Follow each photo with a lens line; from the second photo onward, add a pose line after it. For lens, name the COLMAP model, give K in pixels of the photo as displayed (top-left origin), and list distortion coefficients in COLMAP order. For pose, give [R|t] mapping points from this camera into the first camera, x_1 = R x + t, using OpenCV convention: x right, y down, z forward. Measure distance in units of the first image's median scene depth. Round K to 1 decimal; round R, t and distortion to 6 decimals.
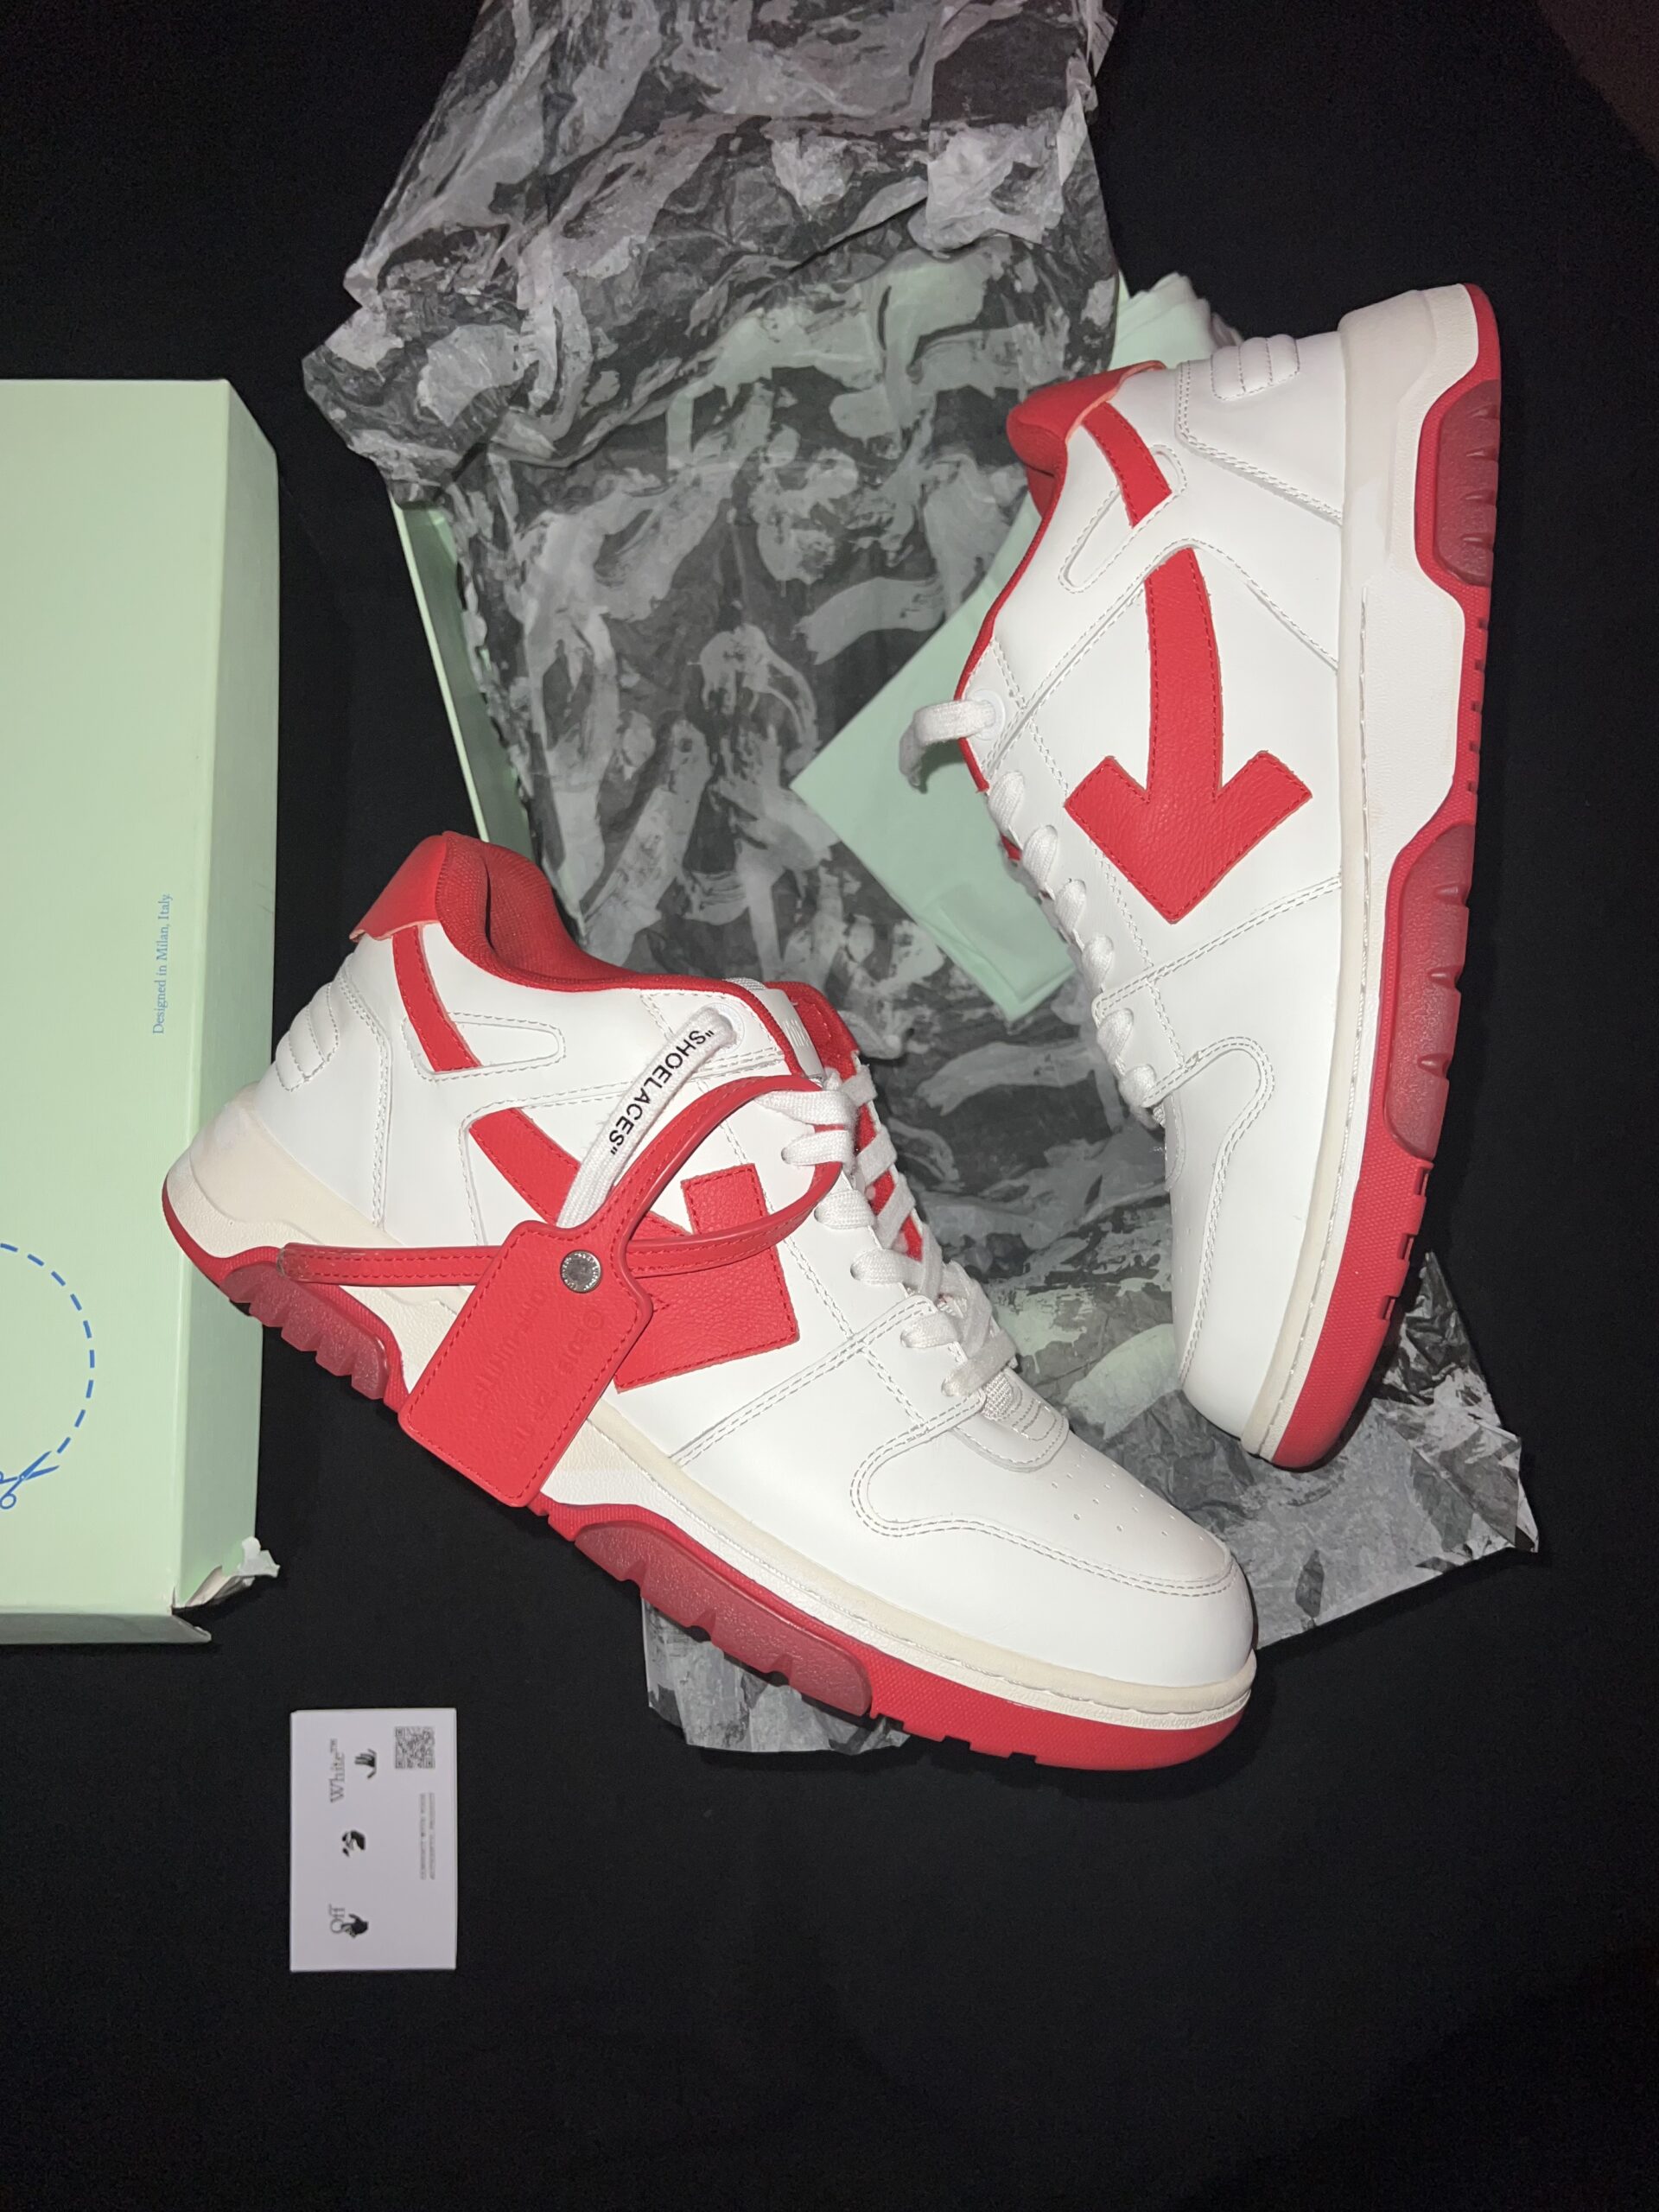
lens RADIAL K [[1820.7, 0, 821.1], [0, 1820.7, 1097.0], [0, 0, 1]] dist [0.087509, -0.014901]
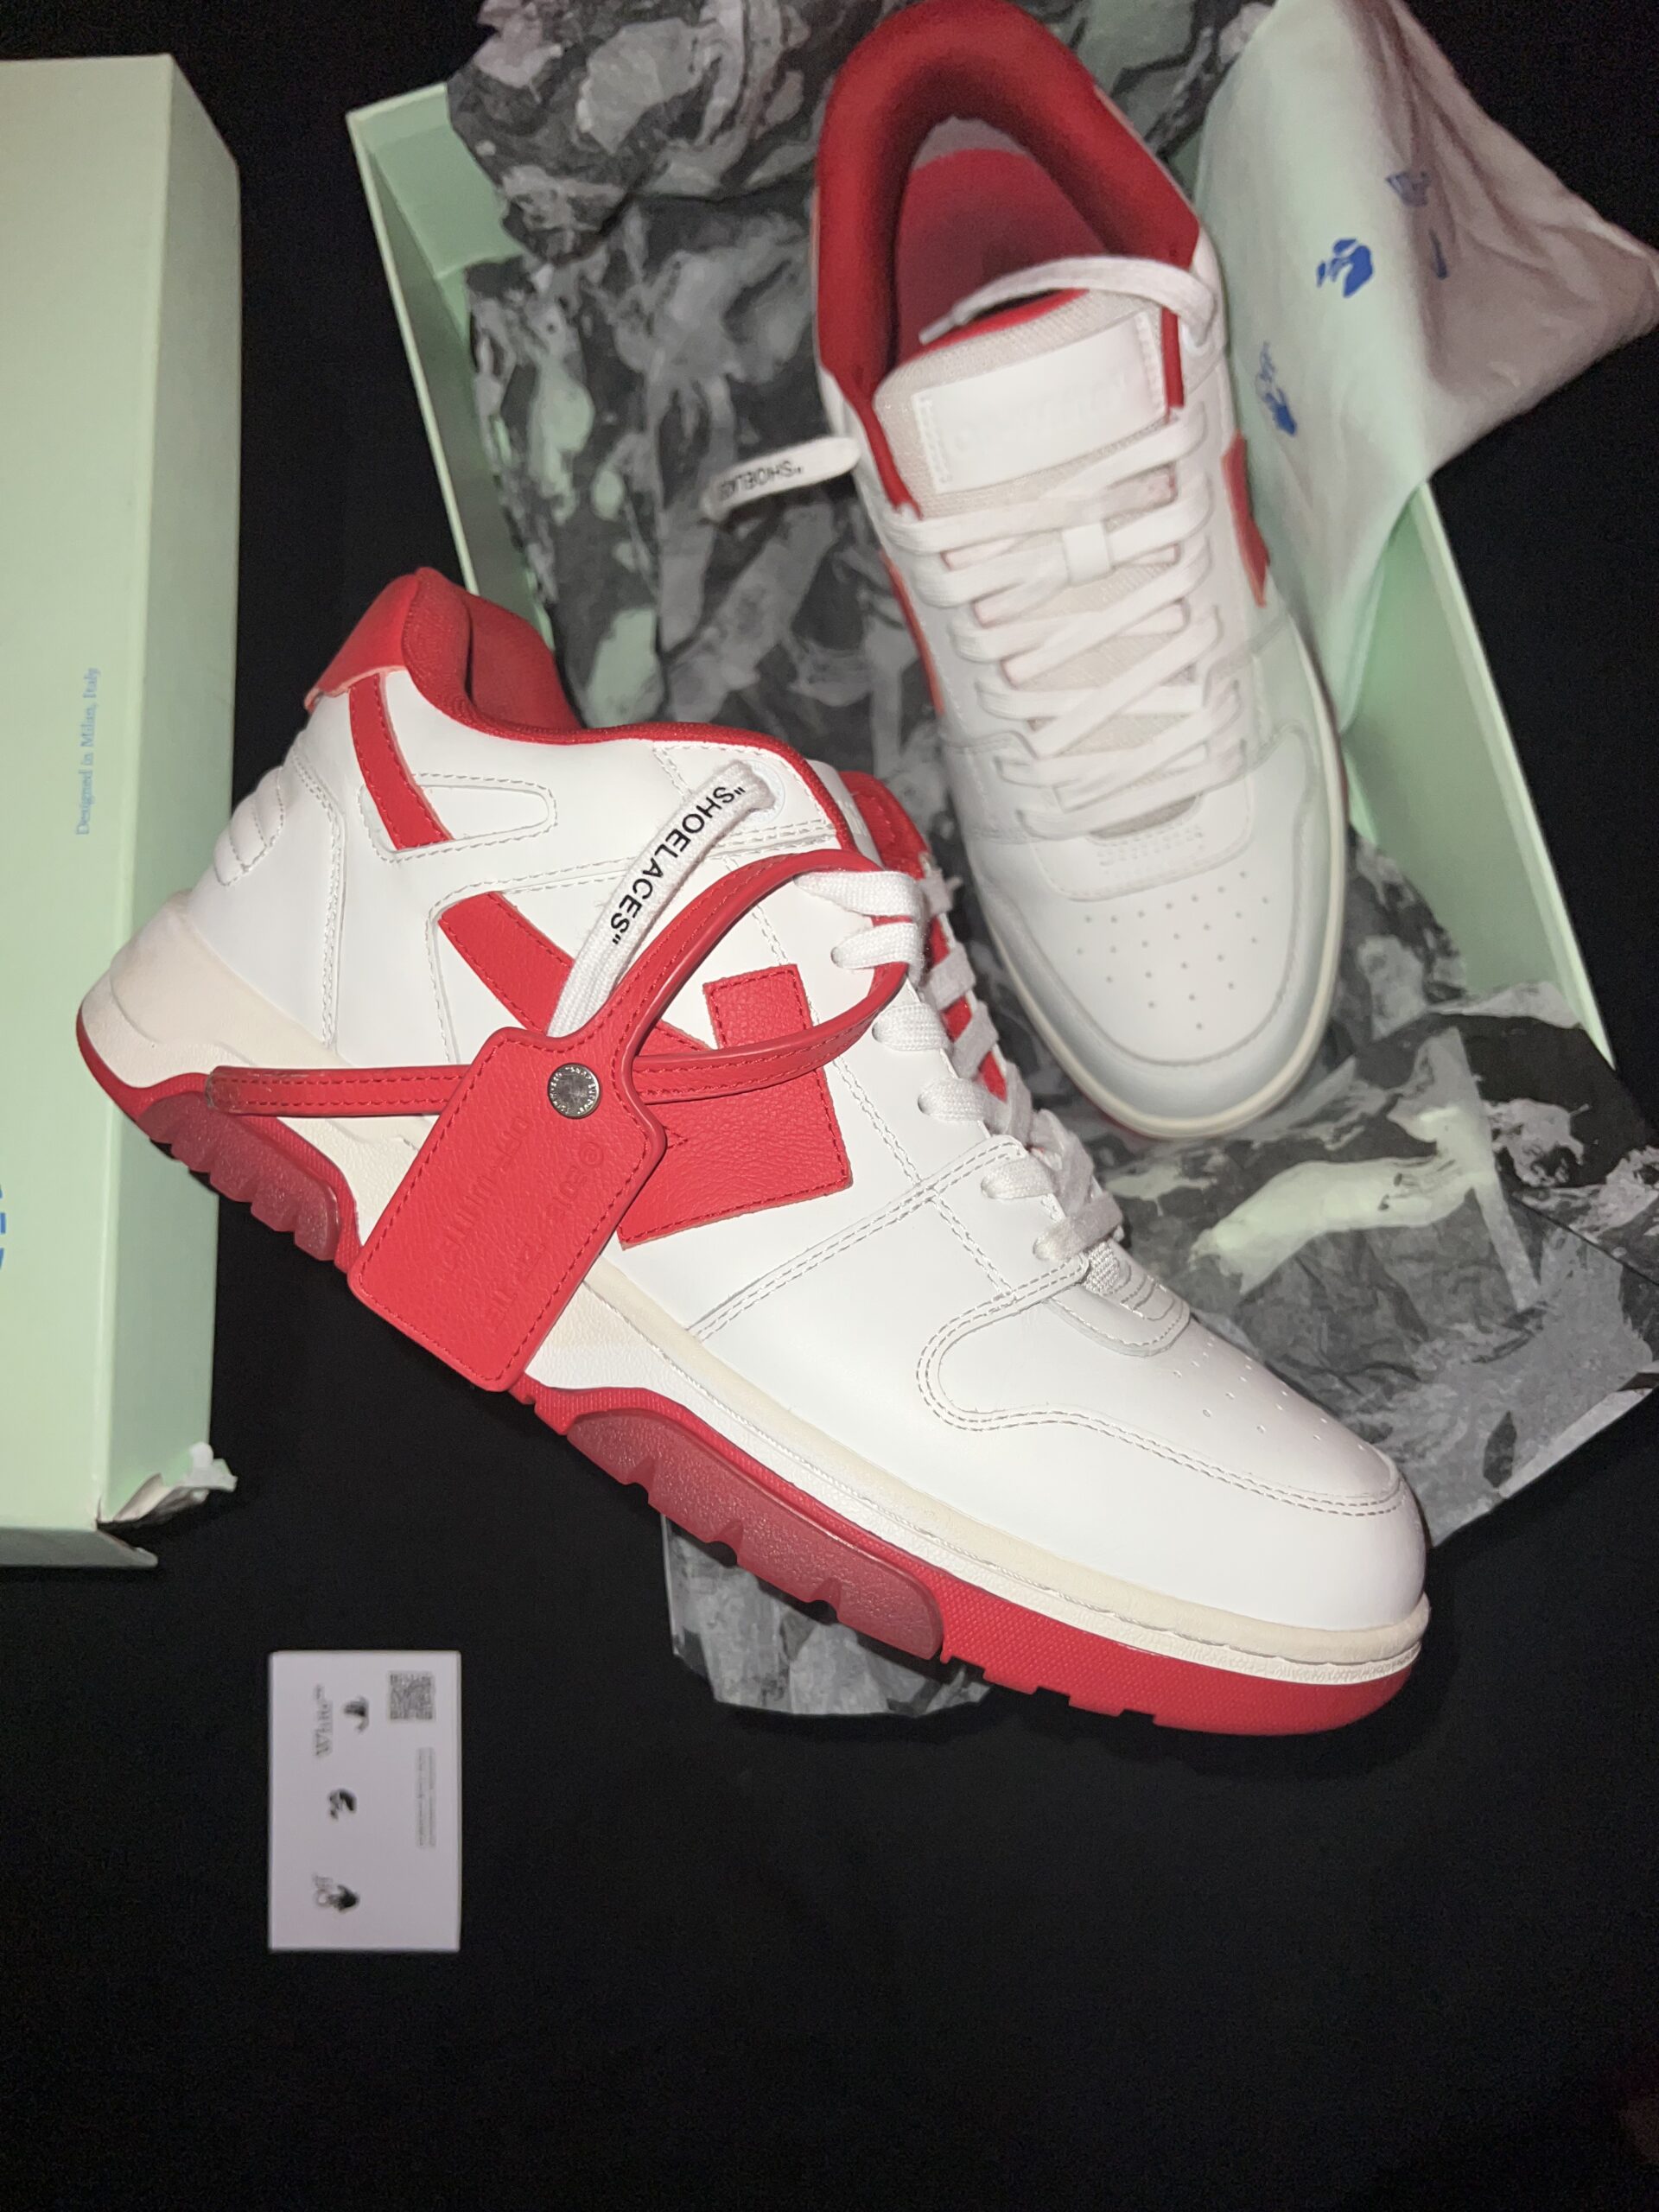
lens RADIAL K [[1820.7, 0, 827.4], [0, 1820.7, 1095.6], [0, 0, 1]] dist [0.087509, -0.014901]
pose [[0.999530, 0.006565, -0.029956, 0.000500], [-0.006079, 0.999849, 0.016304, 0.079341], [0.030058, -0.016114, 0.999418, 0.209045]]
